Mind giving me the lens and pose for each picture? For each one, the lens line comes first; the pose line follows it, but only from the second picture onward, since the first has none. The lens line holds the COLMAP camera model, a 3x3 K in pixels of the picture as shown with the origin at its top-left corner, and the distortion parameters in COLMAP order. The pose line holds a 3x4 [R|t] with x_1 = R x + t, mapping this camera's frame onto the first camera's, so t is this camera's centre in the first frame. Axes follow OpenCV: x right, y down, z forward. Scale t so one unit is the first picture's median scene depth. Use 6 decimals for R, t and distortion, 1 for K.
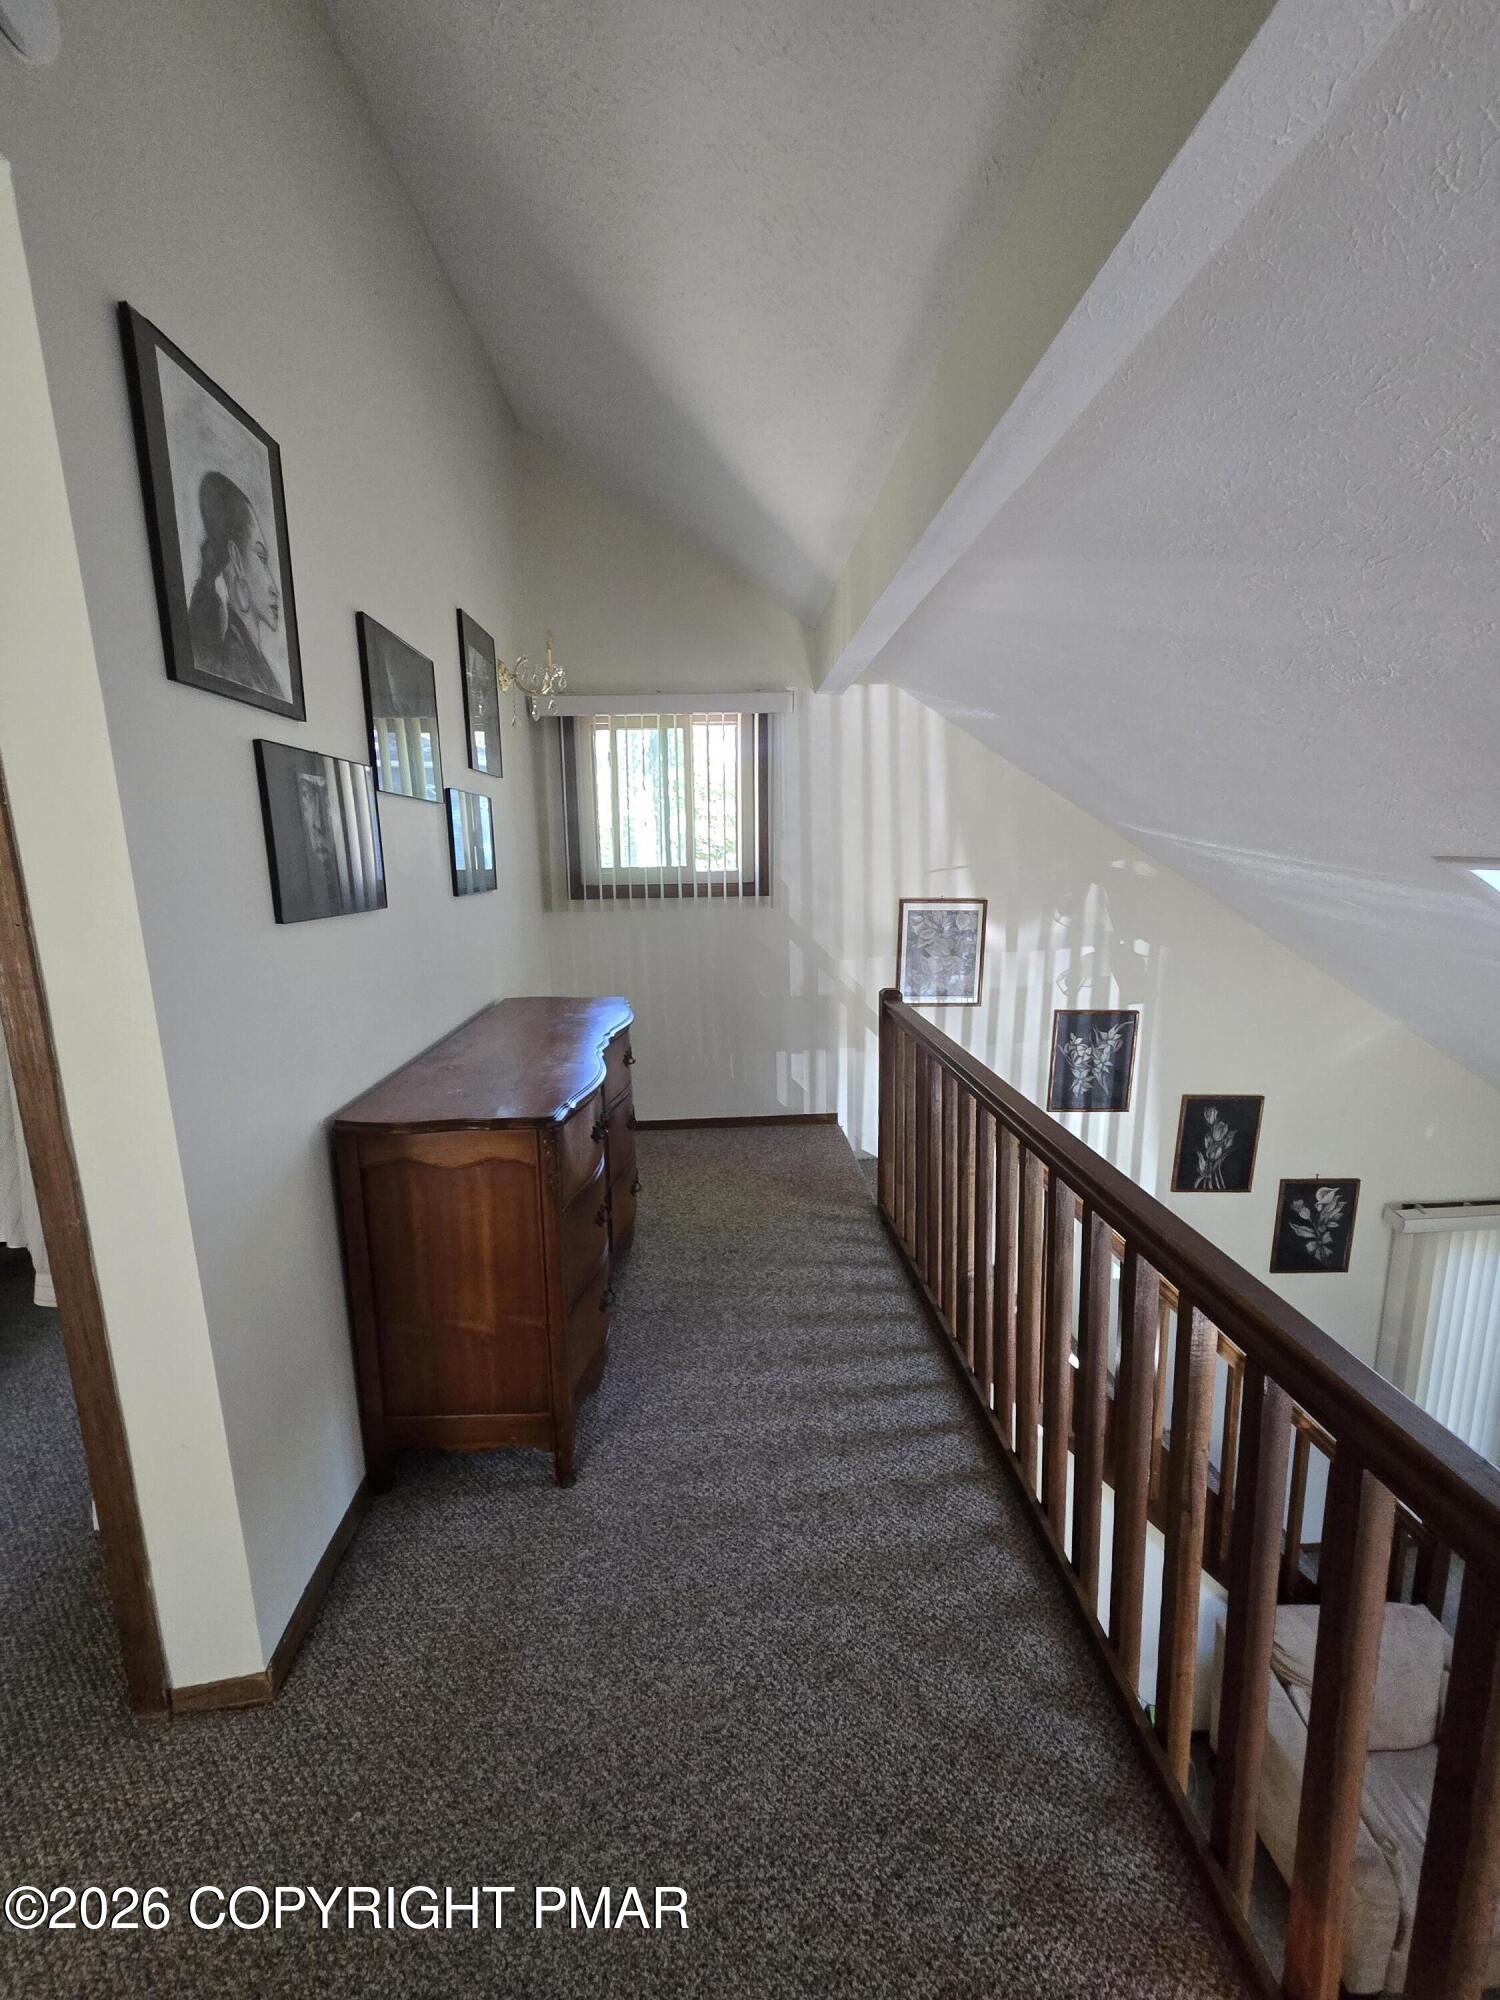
lens RADIAL K [[829.7, 0, 758.0], [0, 829.7, 1004.6], [0, 0, 1]] dist [-0.001859, 0.000056]
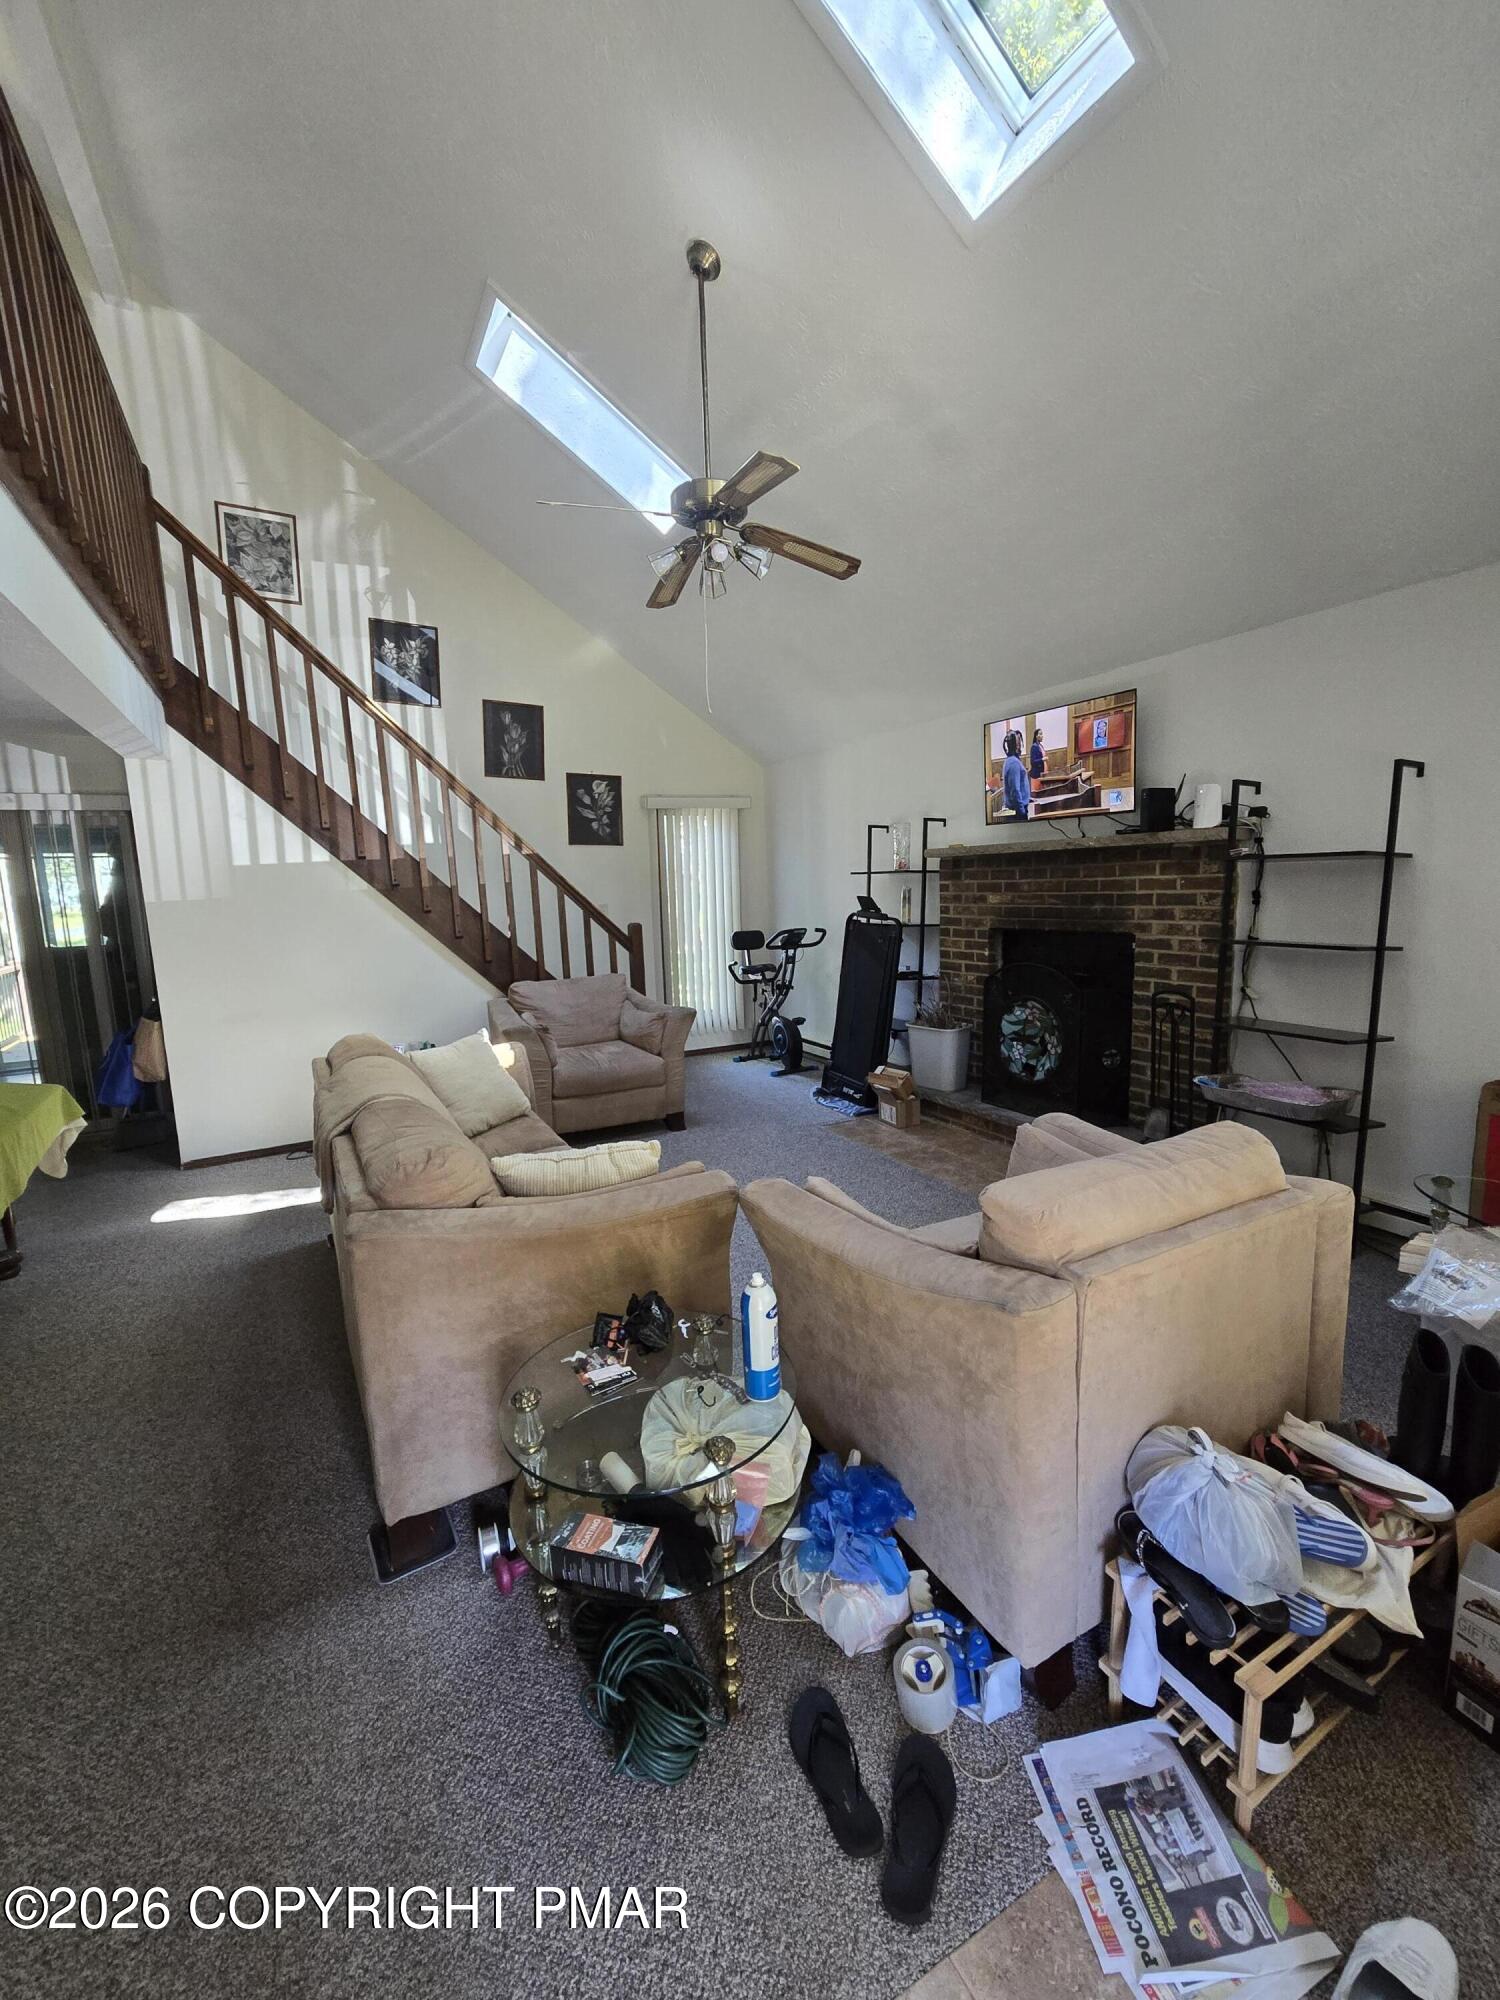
lens RADIAL K [[828.9, 0, 754.1], [0, 828.9, 996.6], [0, 0, 1]] dist [0.001742, 0.000574]
pose [[0.899447, -0.069229, 0.431512, 0.297919], [0.094815, 0.994768, -0.038039, 0.711334], [-0.426621, 0.075128, 0.901305, -0.403560]]
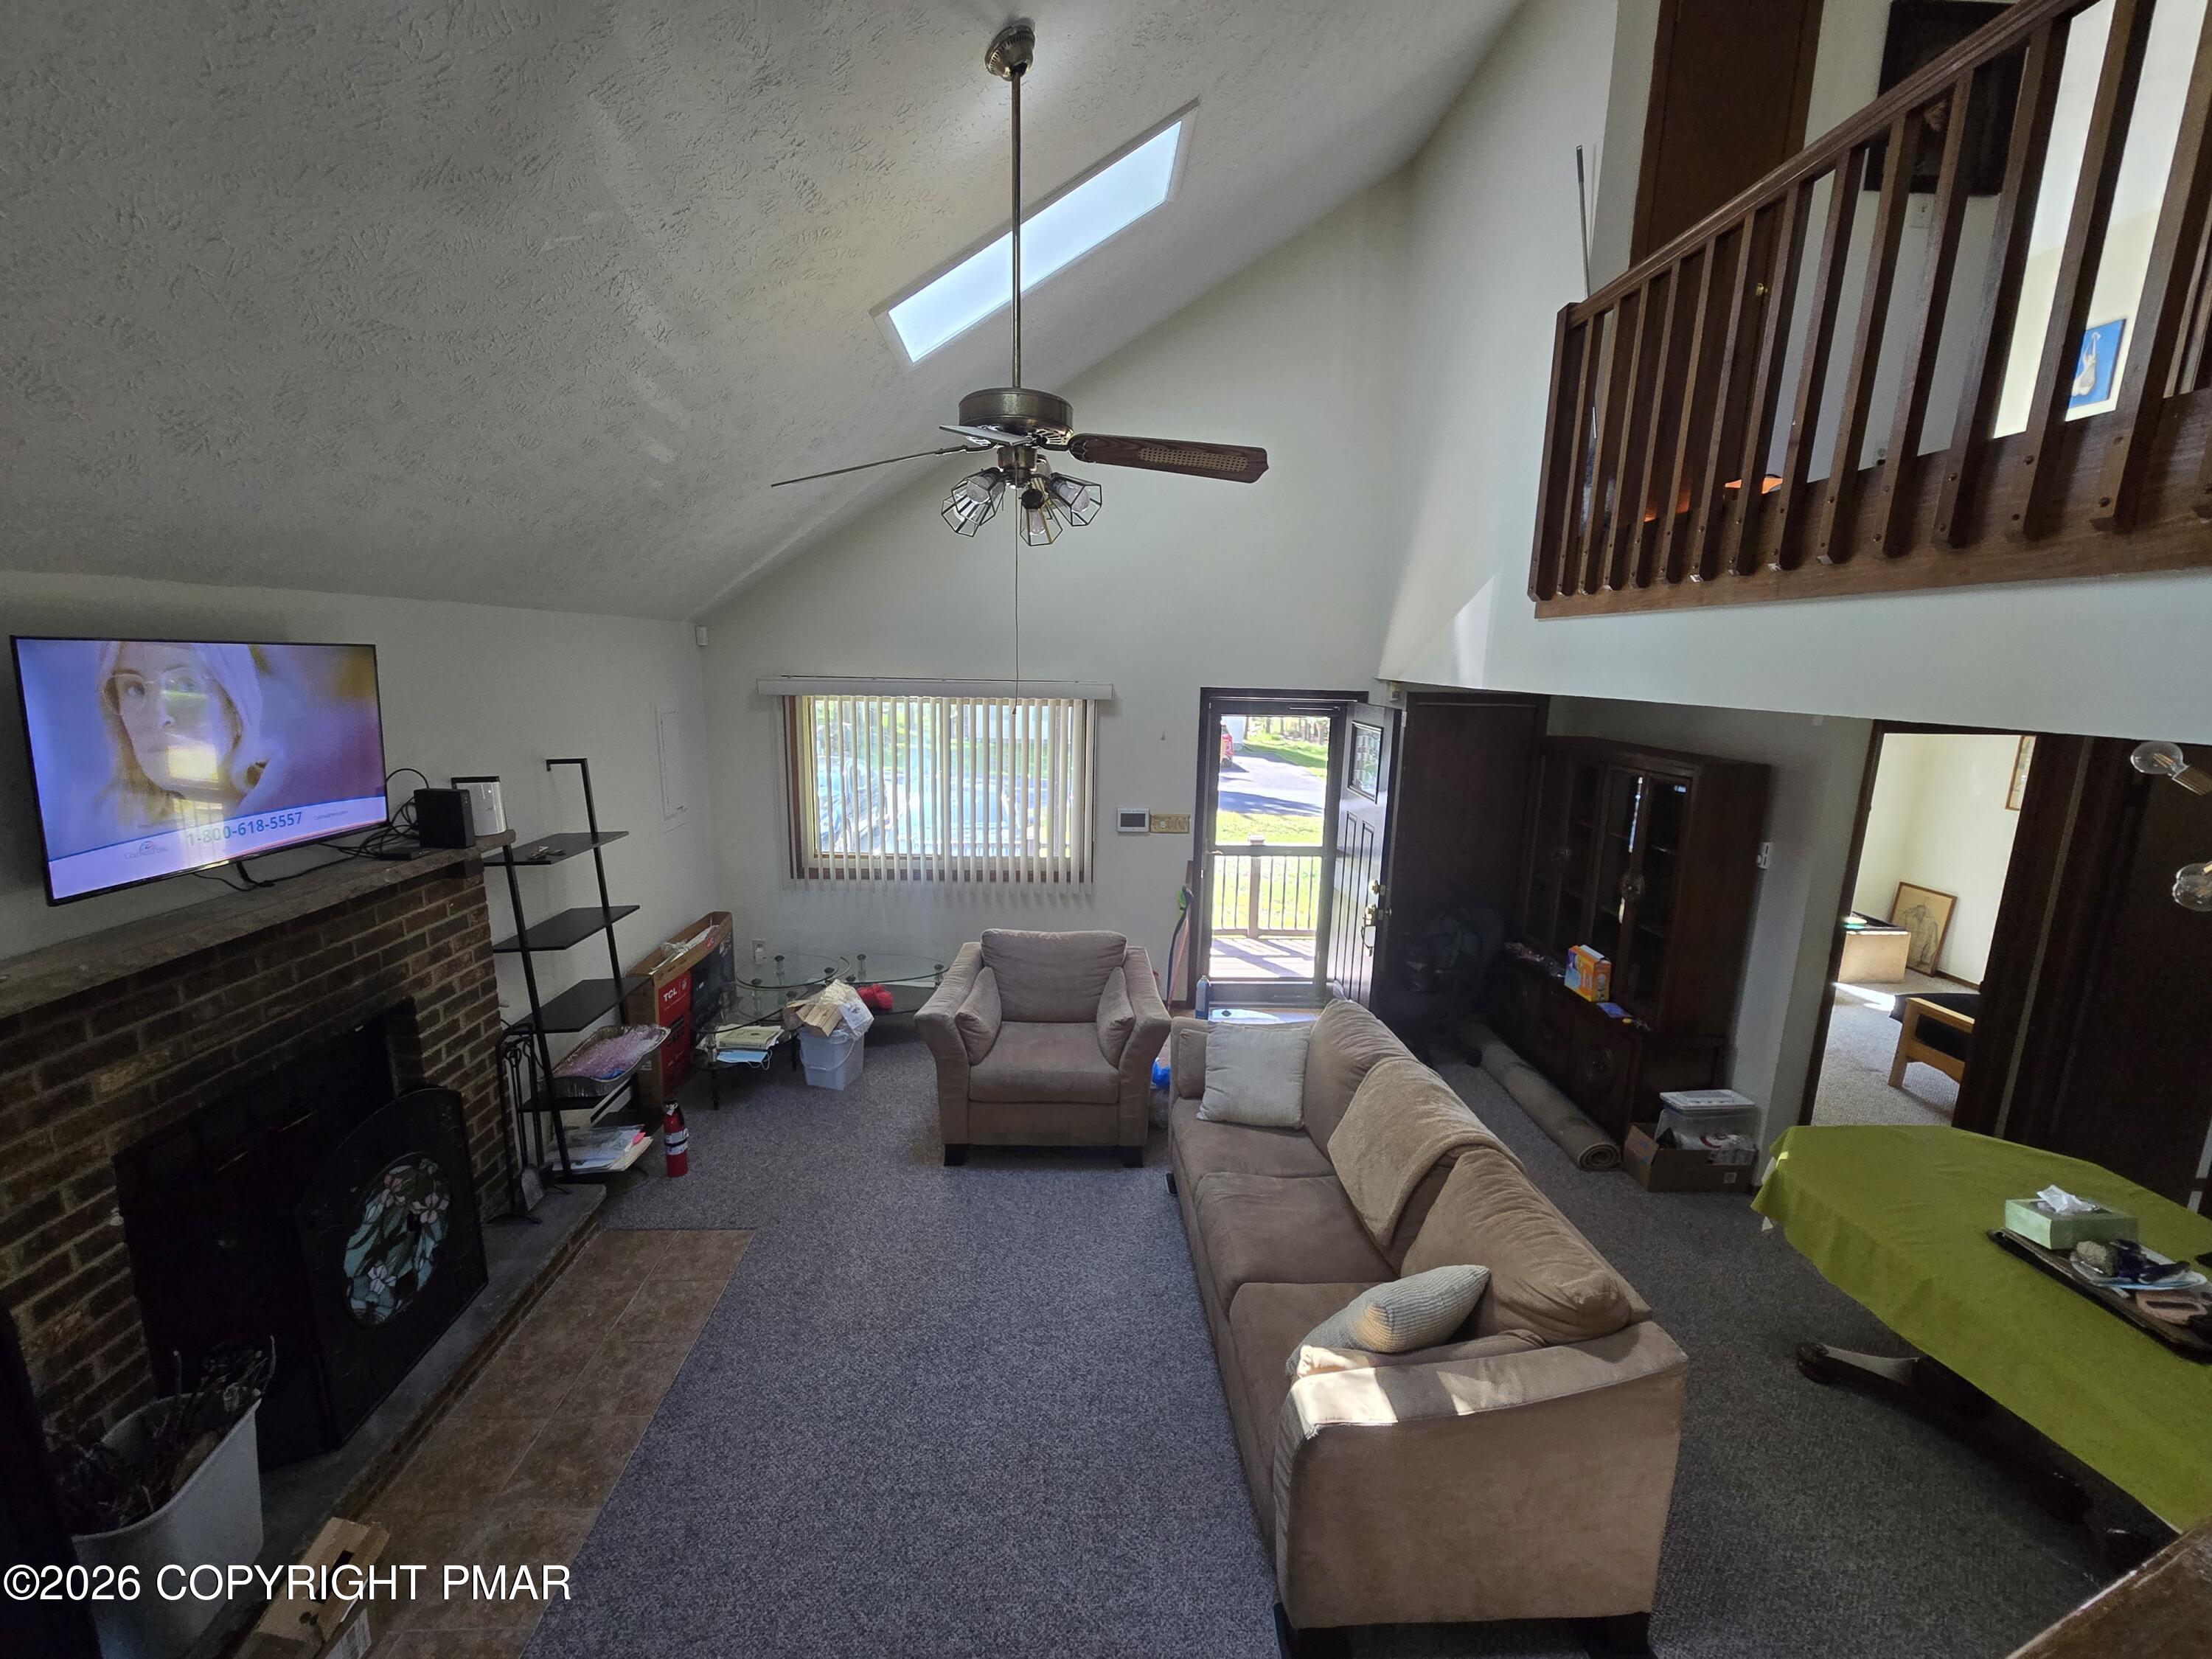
lens RADIAL K [[916.8, 0, 1118.5], [0, 916.8, 833.2], [0, 0, 1]] dist [0.001742, 0.000574]
pose [[-0.999993, -0.002547, -0.002669, 0.551375], [-0.003358, 0.928020, 0.372515, 0.264760], [0.001528, 0.372521, -0.928022, 0.860430]]
